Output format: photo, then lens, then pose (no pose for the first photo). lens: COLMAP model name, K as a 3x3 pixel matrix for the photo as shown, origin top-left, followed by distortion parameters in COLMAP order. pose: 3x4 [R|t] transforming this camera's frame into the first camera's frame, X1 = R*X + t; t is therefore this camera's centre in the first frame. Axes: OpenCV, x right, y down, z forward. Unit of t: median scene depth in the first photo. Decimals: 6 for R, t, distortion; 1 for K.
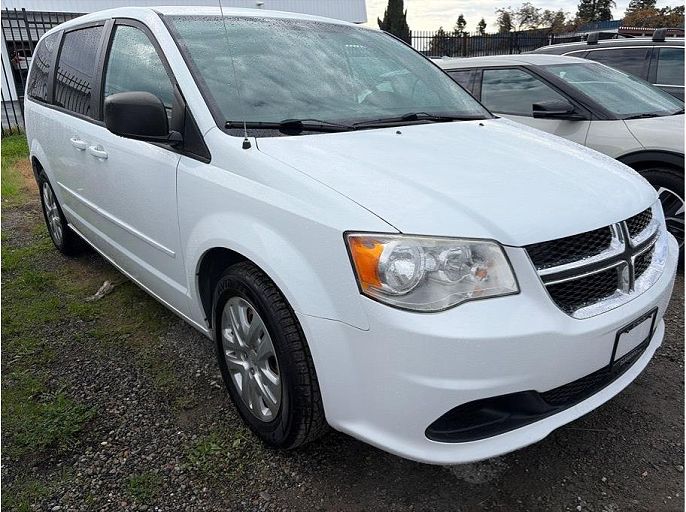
lens RADIAL K [[527.5, 0, 349.0], [0, 527.5, 259.1], [0, 0, 1]] dist [0.038414, -0.038734]
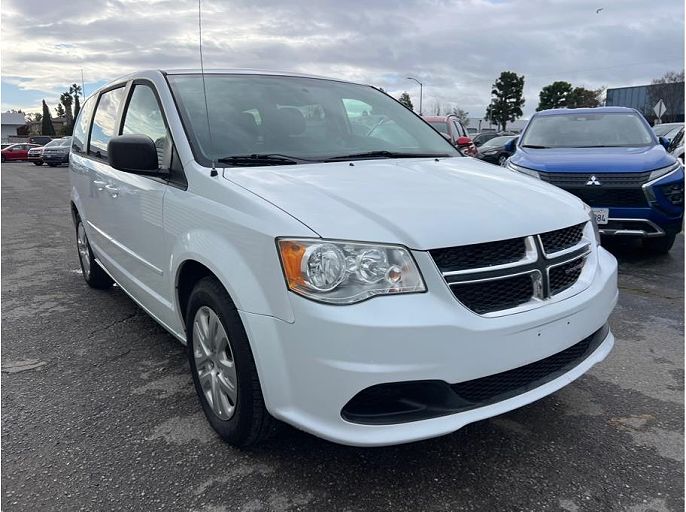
lens RADIAL K [[527.5, 0, 339.0], [0, 527.5, 257.6], [0, 0, 1]] dist [0.038414, -0.038734]
pose [[0.995412, 0.005347, -0.095532, 0.211806], [-0.015876, 0.993827, -0.109802, 0.104095], [0.094355, 0.110815, 0.989352, -0.134021]]
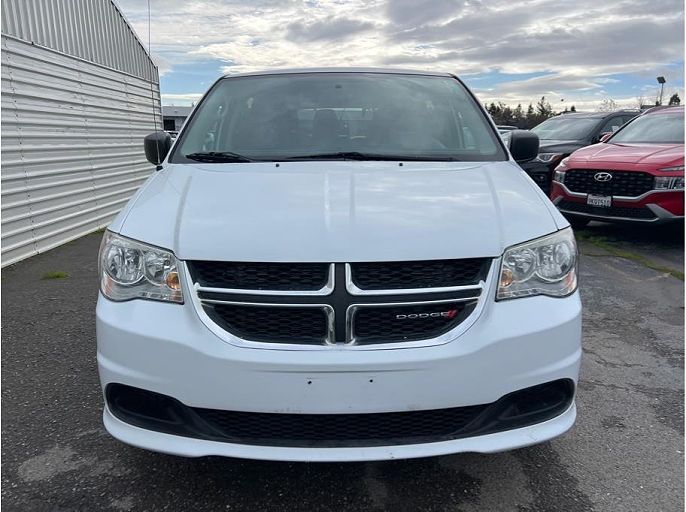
lens RADIAL K [[527.5, 0, 357.5], [0, 527.5, 260.8], [0, 0, 1]] dist [0.038414, -0.038734]
pose [[0.758217, 0.145476, -0.635565, 1.106259], [-0.206439, 0.978204, -0.022373, -0.061157], [0.618458, 0.148169, 0.771723, 0.326047]]
